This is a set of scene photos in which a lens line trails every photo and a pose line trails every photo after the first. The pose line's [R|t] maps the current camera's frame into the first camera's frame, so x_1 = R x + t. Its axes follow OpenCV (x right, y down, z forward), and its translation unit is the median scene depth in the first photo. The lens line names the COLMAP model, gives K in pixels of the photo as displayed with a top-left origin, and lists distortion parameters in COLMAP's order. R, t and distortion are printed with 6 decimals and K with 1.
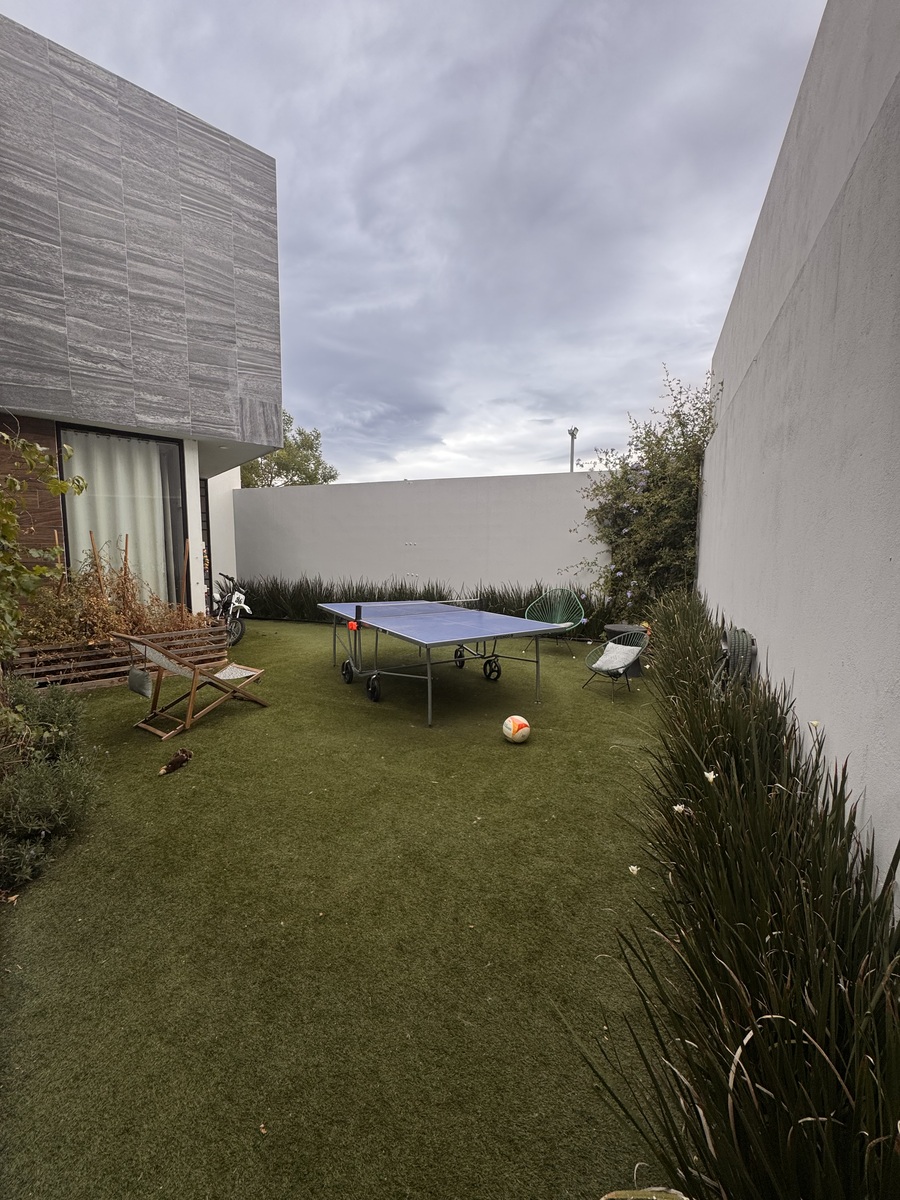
lens RADIAL K [[480.2, 0, 450.0], [0, 480.2, 600.0], [0, 0, 1]] dist [0.001759, 0.000269]
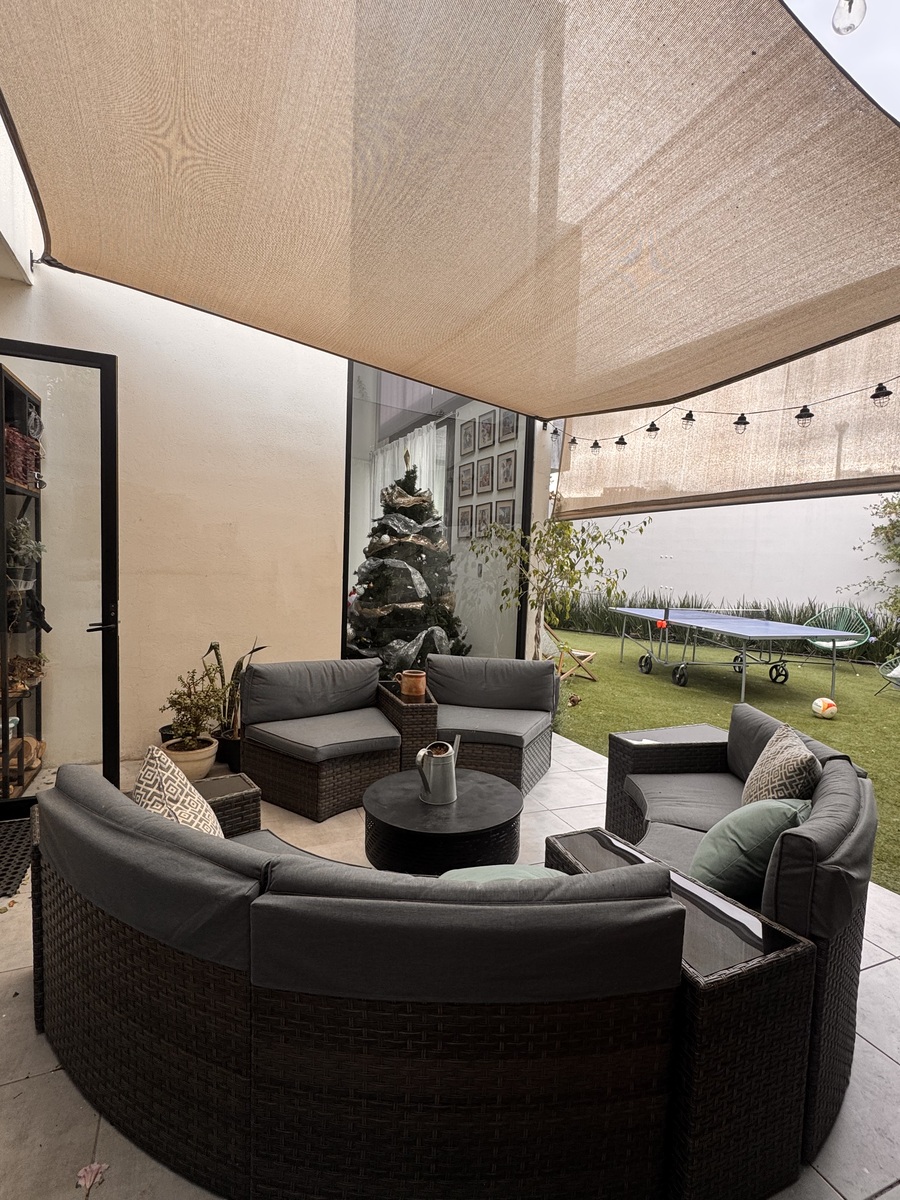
lens RADIAL K [[604.3, 0, 450.0], [0, 604.3, 600.0], [0, 0, 1]] dist [0.000927, 0.000229]
pose [[0.957521, 0.046596, -0.284574, -0.245304], [-0.057562, 0.997882, -0.030291, 0.060681], [0.282560, 0.045385, 0.958176, -0.545965]]
